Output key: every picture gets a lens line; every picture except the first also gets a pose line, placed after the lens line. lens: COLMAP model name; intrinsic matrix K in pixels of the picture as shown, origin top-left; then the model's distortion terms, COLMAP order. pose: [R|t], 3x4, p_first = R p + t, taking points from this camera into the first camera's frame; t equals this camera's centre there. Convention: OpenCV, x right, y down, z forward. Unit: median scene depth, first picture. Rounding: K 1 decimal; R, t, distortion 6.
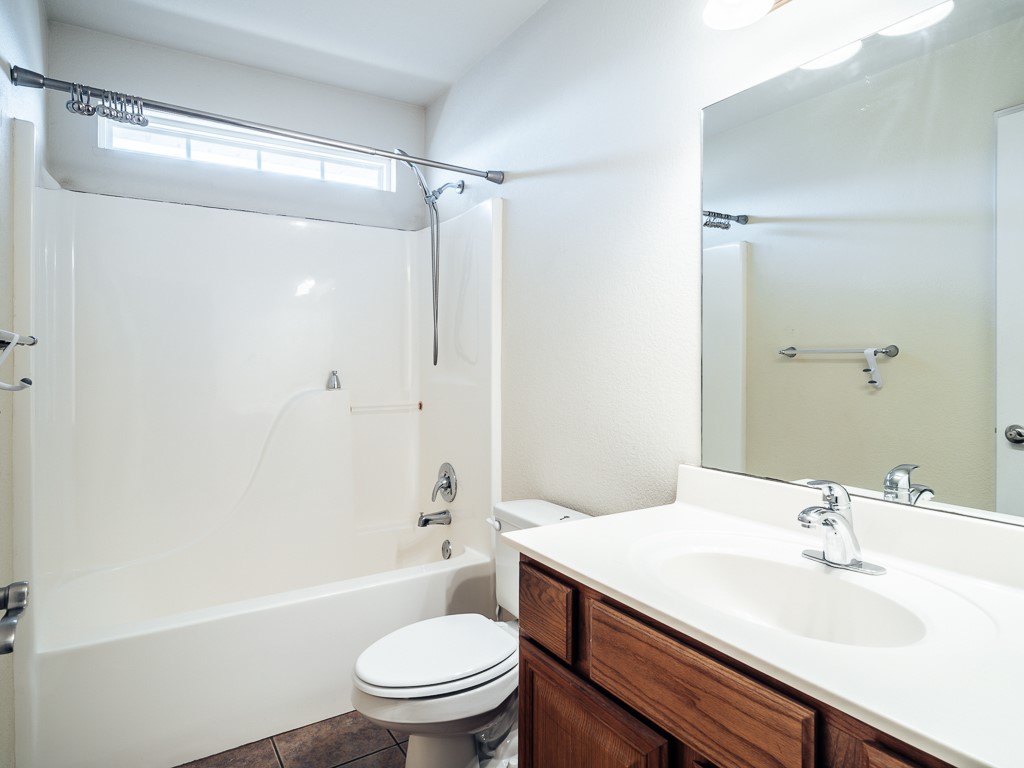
lens RADIAL K [[599.5, 0, 512.8], [0, 599.5, 377.4], [0, 0, 1]] dist [-0.005898, 0.000250]
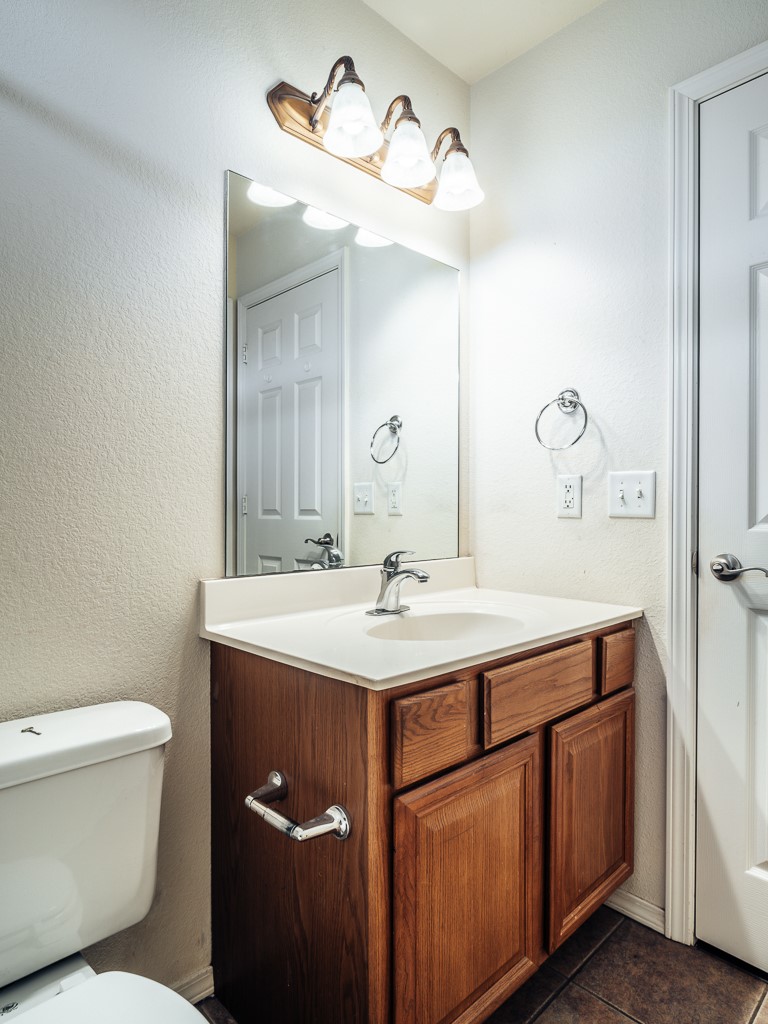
lens RADIAL K [[599.5, 0, 384.7], [0, 599.5, 512.2], [0, 0, 1]] dist [-0.005898, 0.000250]
pose [[-0.201091, -0.010828, 0.979513, -0.849552], [0.019403, 0.999699, 0.015035, 0.064394], [-0.979380, 0.022029, -0.200820, 1.354185]]
